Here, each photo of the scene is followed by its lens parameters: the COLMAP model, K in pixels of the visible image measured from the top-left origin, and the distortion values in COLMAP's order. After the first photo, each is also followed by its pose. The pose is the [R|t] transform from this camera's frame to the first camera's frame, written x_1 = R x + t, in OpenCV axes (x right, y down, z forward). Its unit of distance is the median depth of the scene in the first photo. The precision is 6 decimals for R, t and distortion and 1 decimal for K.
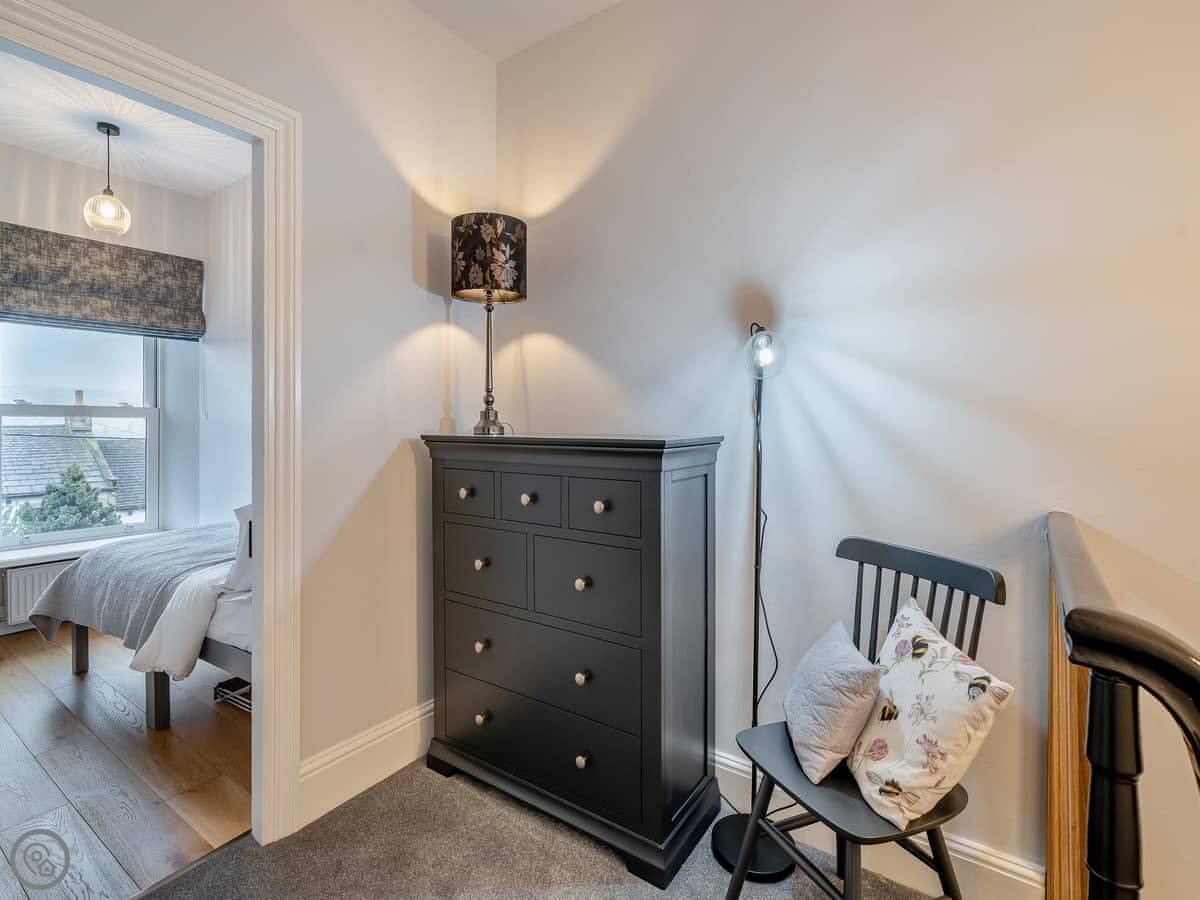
lens RADIAL K [[581.4, 0, 583.2], [0, 581.4, 426.3], [0, 0, 1]] dist [-0.000105, 0.001962]
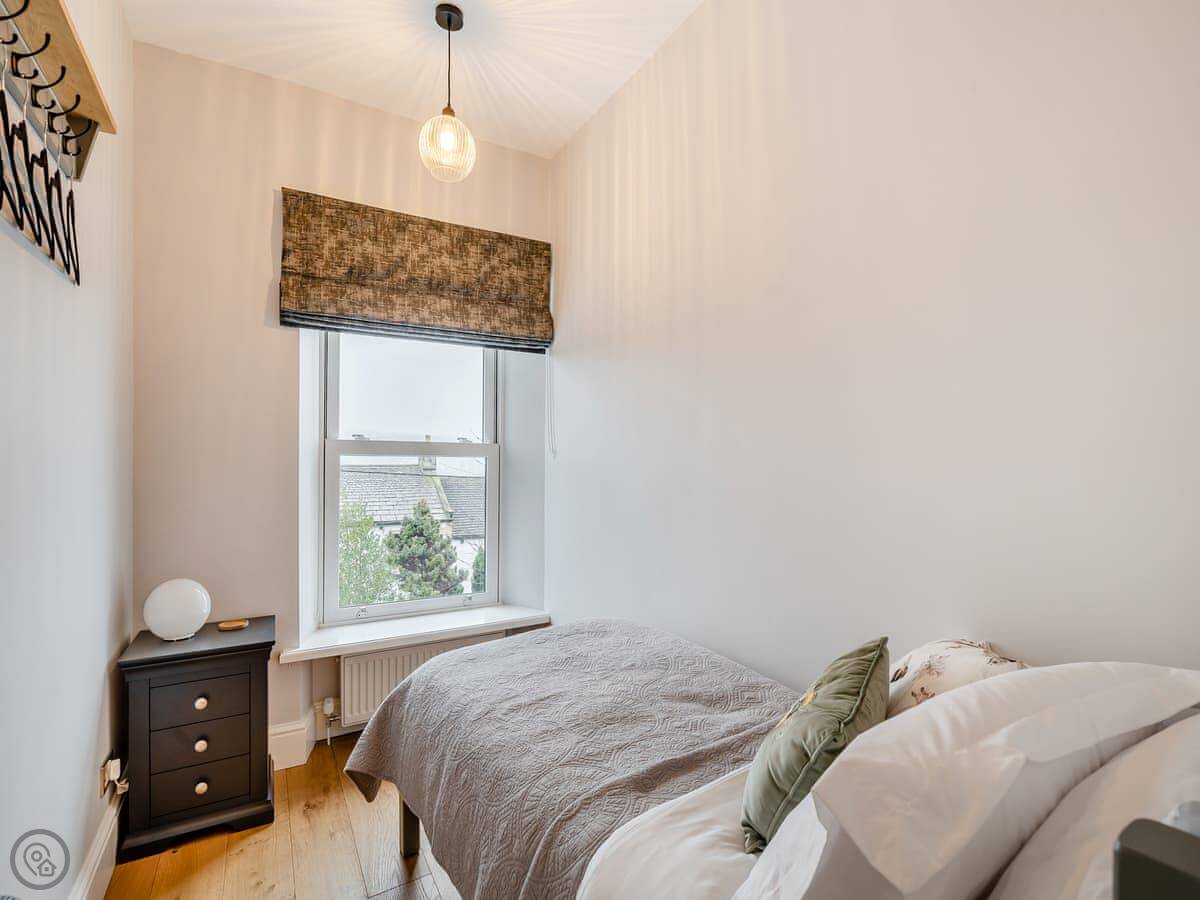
lens RADIAL K [[581.4, 0, 597.0], [0, 581.4, 453.5], [0, 0, 1]] dist [-0.000105, 0.001962]
pose [[0.907873, -0.007381, -0.419180, -0.316688], [-0.001172, 0.999796, -0.020142, -0.004081], [0.419243, 0.018777, 0.907680, 0.389350]]
